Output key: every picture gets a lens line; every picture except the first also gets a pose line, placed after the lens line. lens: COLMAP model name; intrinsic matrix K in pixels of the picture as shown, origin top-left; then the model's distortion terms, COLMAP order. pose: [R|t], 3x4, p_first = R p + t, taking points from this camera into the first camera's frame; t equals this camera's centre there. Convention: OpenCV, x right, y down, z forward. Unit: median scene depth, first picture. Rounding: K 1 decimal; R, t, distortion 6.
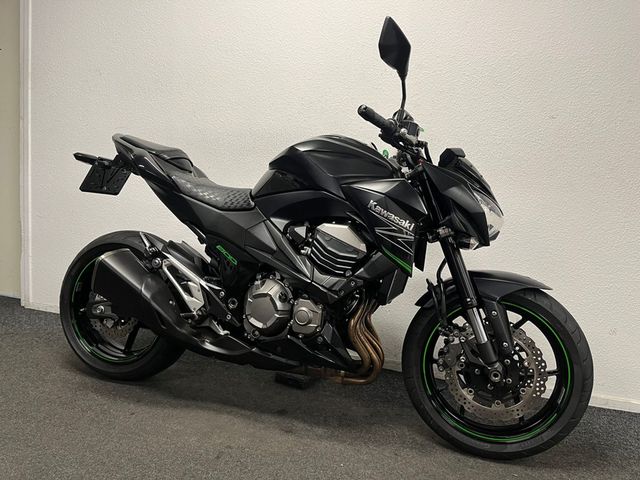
lens RADIAL K [[487.8, 0, 320.0], [0, 487.8, 240.0], [0, 0, 1]] dist [0.102795, -0.143504]
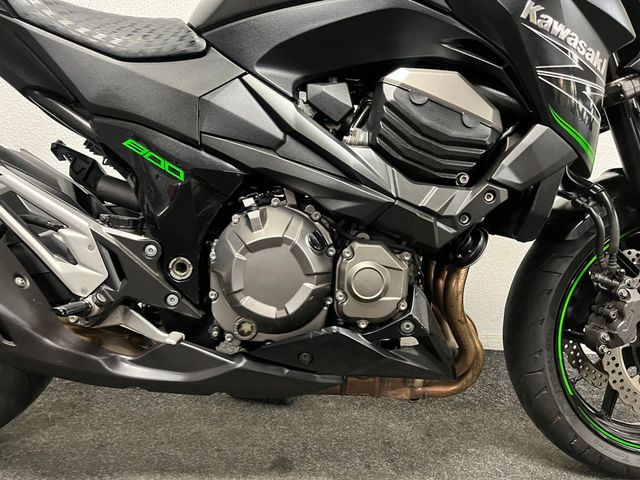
lens RADIAL K [[487.8, 0, 320.0], [0, 487.8, 240.0], [0, 0, 1]] dist [0.102795, -0.143504]
pose [[0.948805, -0.080340, 0.305474, -0.197388], [0.051156, 0.993429, 0.102382, 0.065940], [-0.311692, -0.081513, 0.946680, 0.556759]]
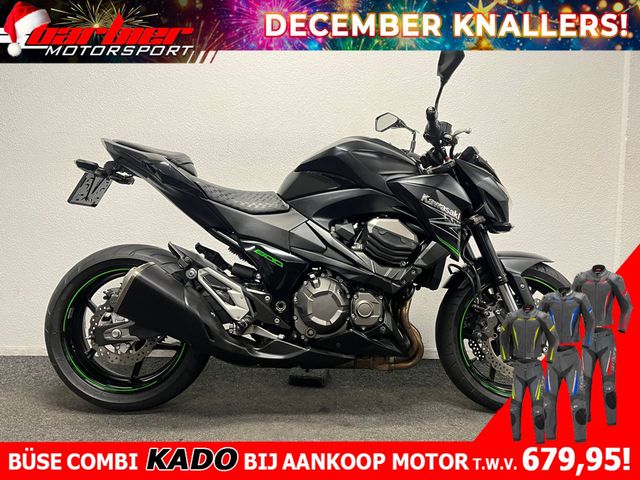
lens RADIAL K [[487.8, 0, 320.0], [0, 487.8, 240.0], [0, 0, 1]] dist [0.102795, -0.143504]
pose [[0.945636, -0.073518, 0.316809, -0.416706], [0.079711, 0.996796, -0.006613, 0.008596], [-0.315308, 0.031506, 0.948466, 0.035946]]
